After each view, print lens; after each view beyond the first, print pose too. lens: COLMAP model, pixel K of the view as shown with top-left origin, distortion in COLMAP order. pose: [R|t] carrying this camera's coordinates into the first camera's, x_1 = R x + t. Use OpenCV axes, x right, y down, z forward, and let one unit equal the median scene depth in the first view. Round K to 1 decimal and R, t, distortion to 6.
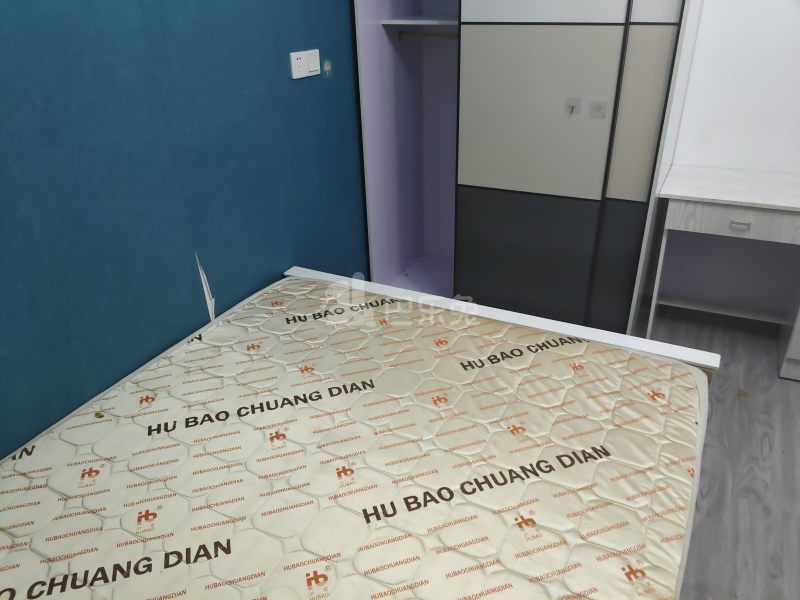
lens RADIAL K [[628.5, 0, 401.2], [0, 628.5, 299.3], [0, 0, 1]] dist [0.025008, -0.073147]
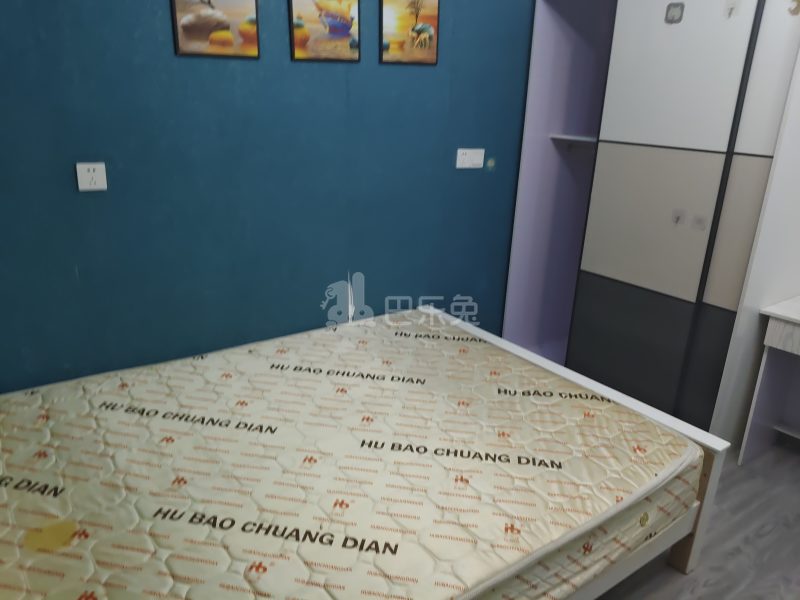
lens RADIAL K [[628.5, 0, 400.1], [0, 628.5, 299.1], [0, 0, 1]] dist [0.025008, -0.073147]
pose [[0.889911, 0.197524, -0.411147, 0.435453], [-0.263147, 0.958573, -0.109051, 0.129462], [0.372574, 0.205238, 0.905023, -0.268149]]
